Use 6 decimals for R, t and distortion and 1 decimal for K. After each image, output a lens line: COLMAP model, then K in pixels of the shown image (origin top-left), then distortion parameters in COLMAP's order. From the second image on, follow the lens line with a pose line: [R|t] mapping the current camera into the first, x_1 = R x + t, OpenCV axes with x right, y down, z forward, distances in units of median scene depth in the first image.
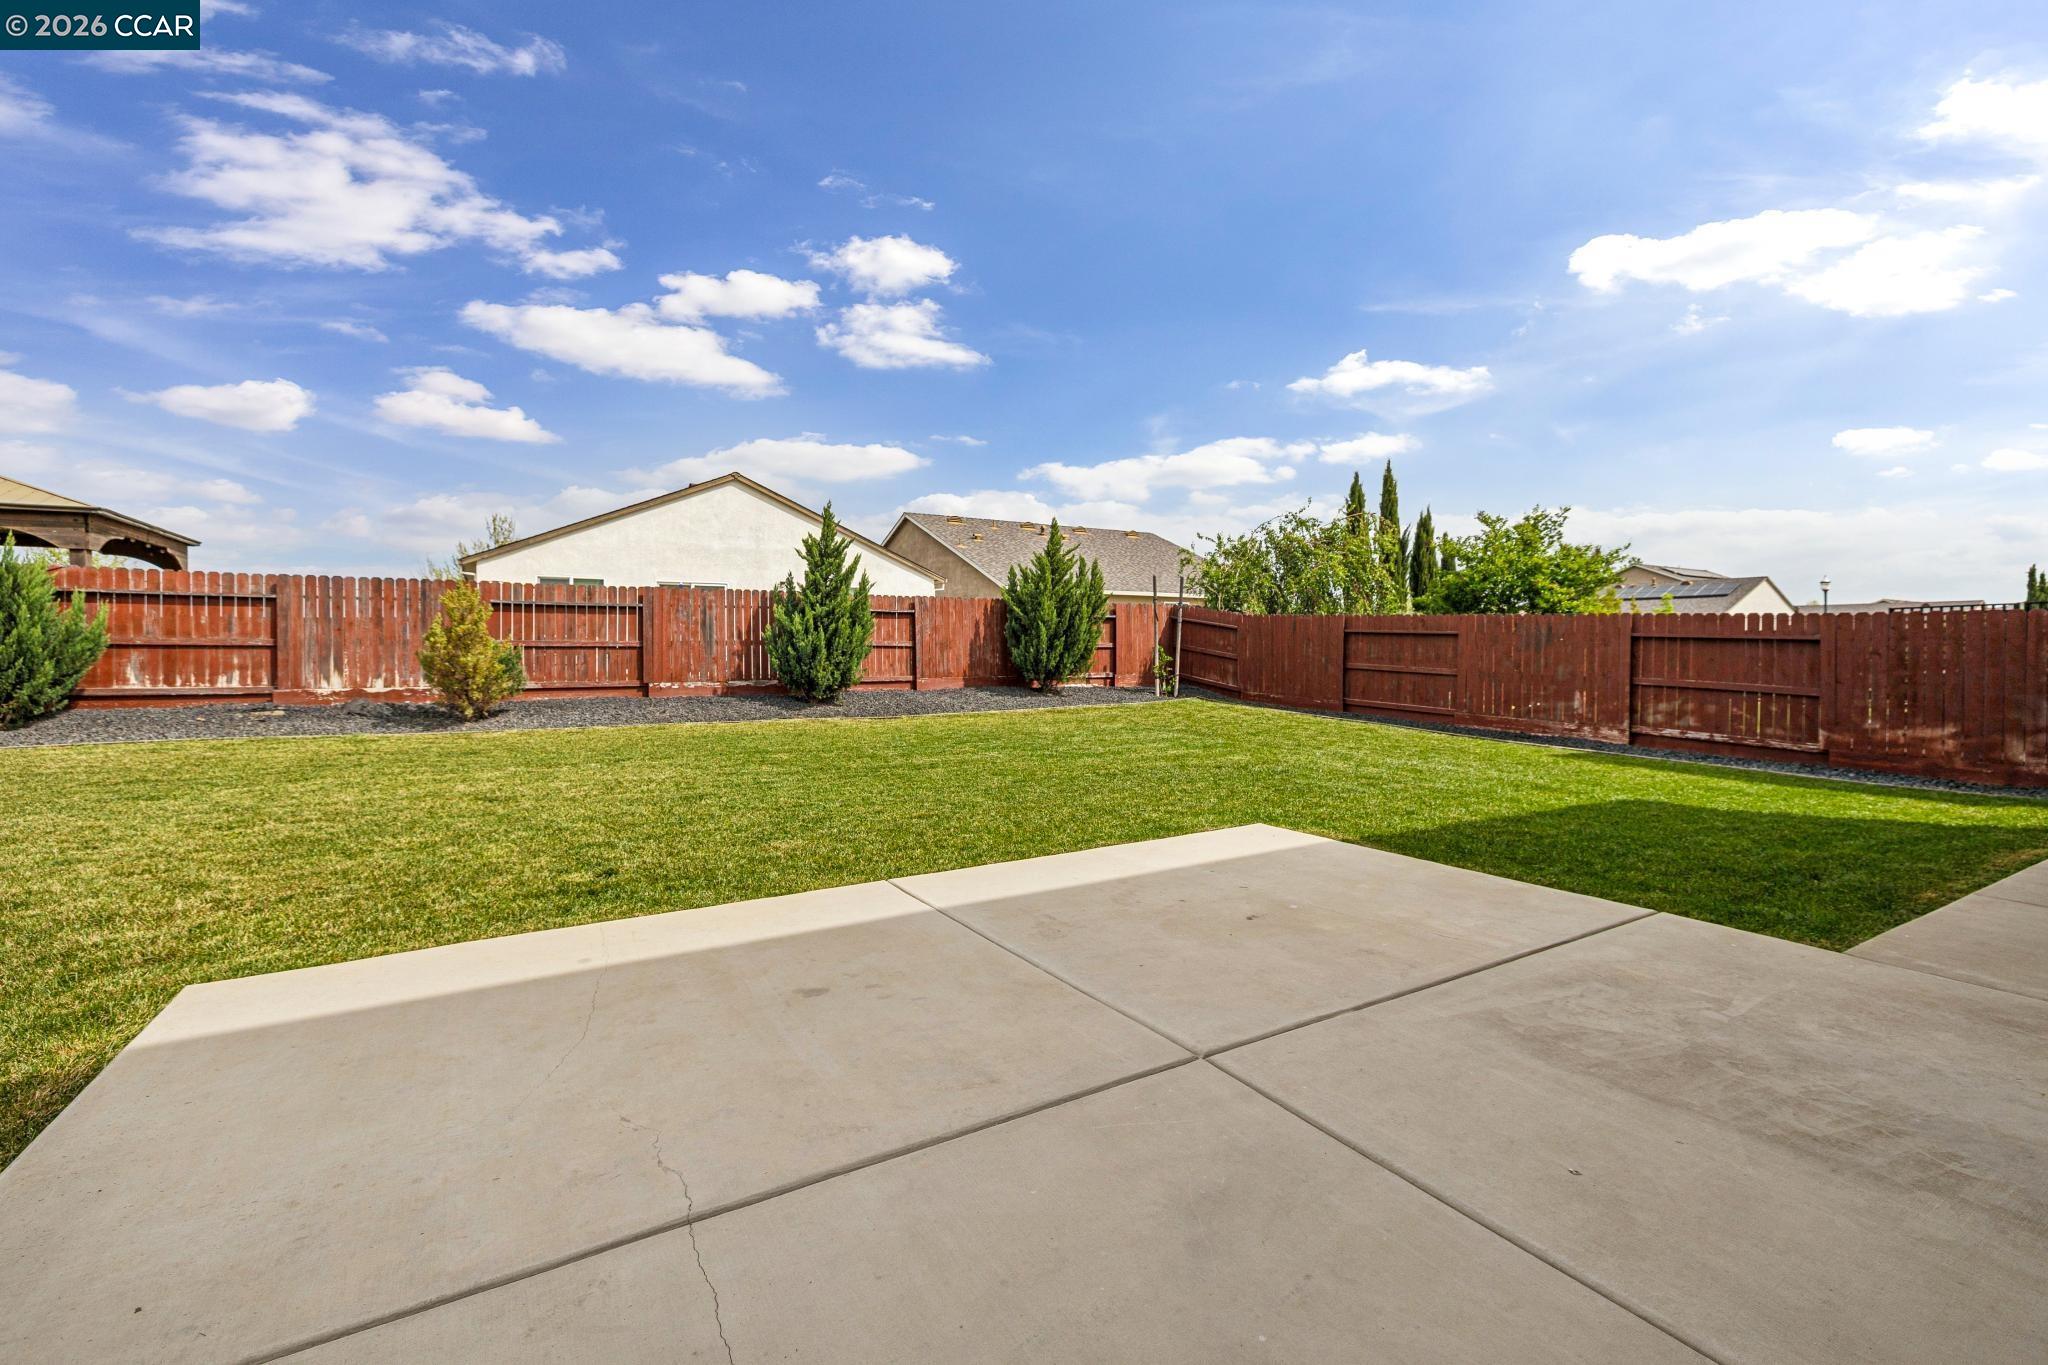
lens RADIAL K [[884.2, 0, 1028.3], [0, 884.2, 648.8], [0, 0, 1]] dist [-0.000188, 0.000158]
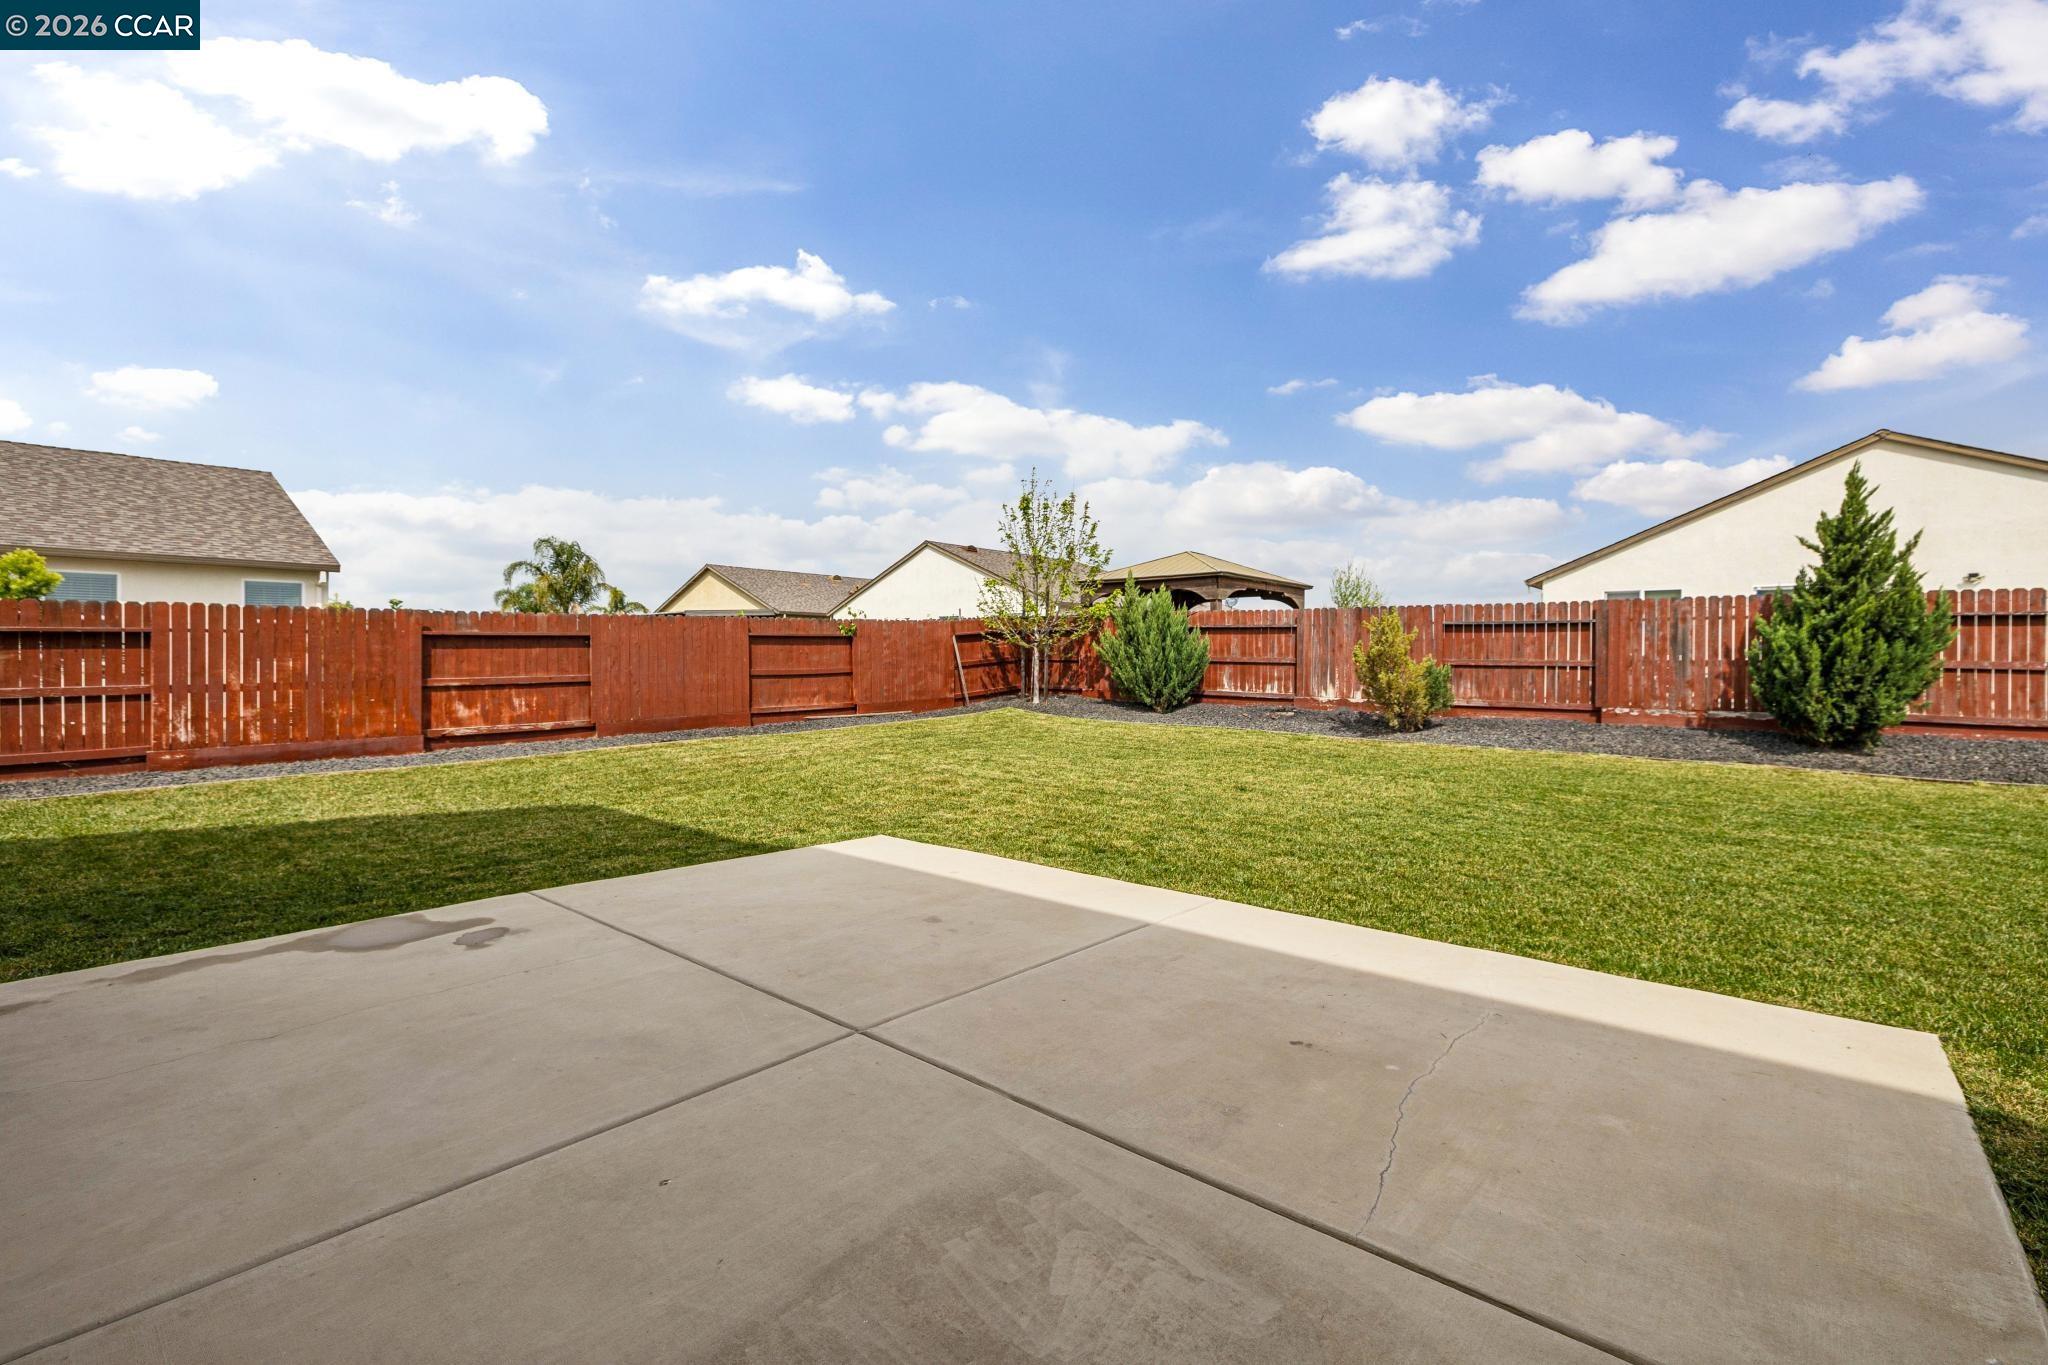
lens RADIAL K [[909.1, 0, 1024.0], [0, 909.1, 682.5], [0, 0, 1]] dist [-0.002852, -0.000037]
pose [[0.313660, 0.027310, -0.949143, 0.275014], [-0.009829, 0.999626, 0.025514, -0.004535], [0.949485, 0.001327, 0.313811, 0.167389]]
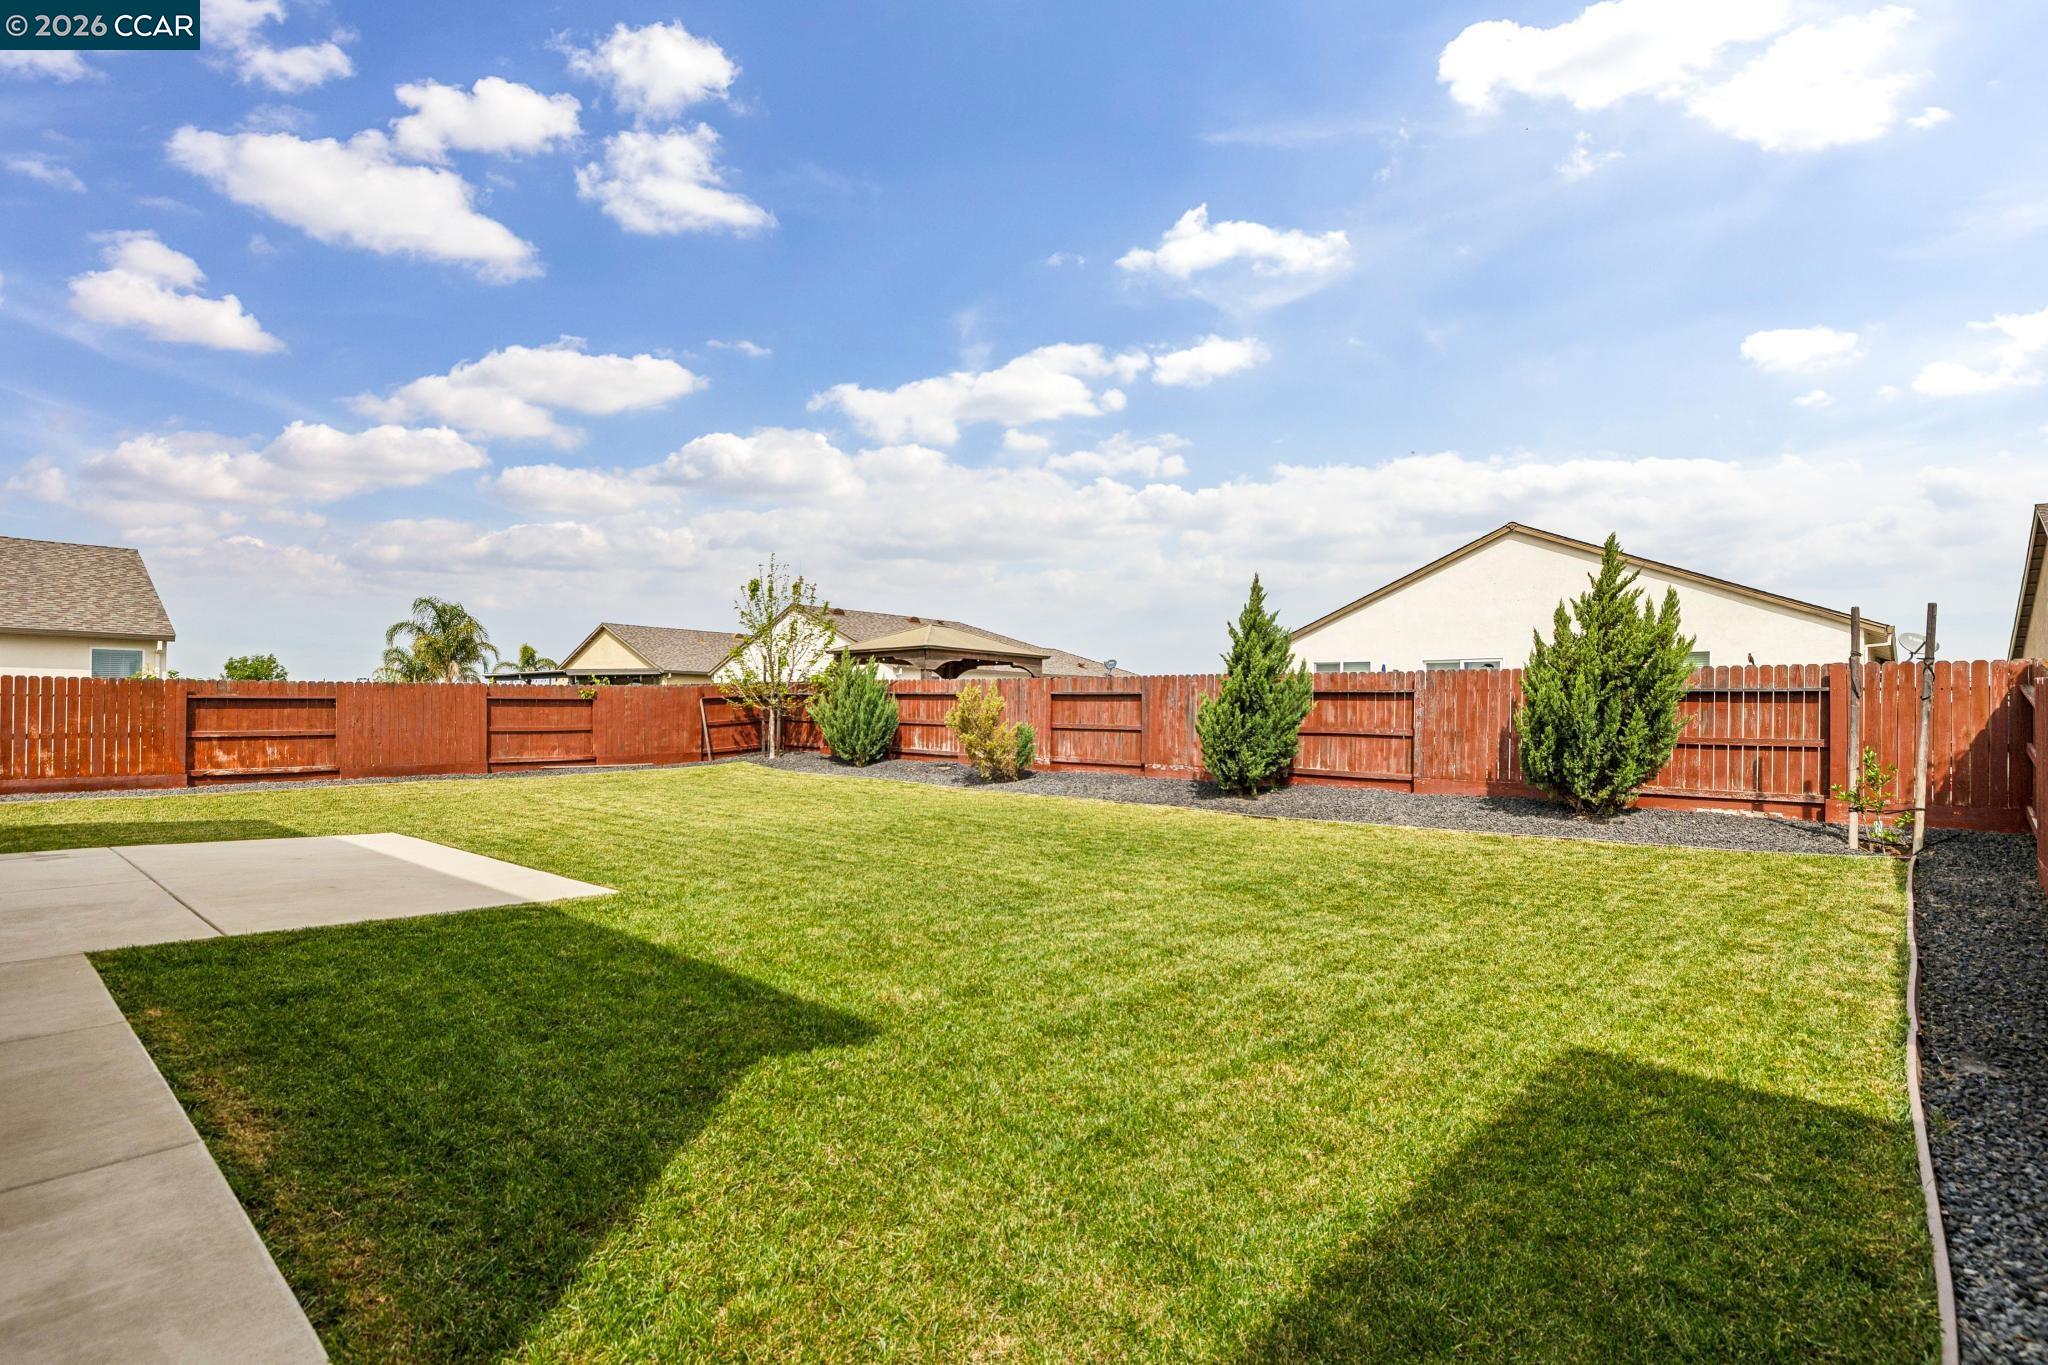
lens RADIAL K [[1013.3, 0, 1024.4], [0, 1013.3, 715.8], [0, 0, 1]] dist [-0.000373, 0.000017]
pose [[0.291058, 0.002642, -0.956702, 0.788706], [-0.018130, 0.999832, -0.002755, -0.015491], [0.956534, 0.018147, 0.291057, 0.523618]]
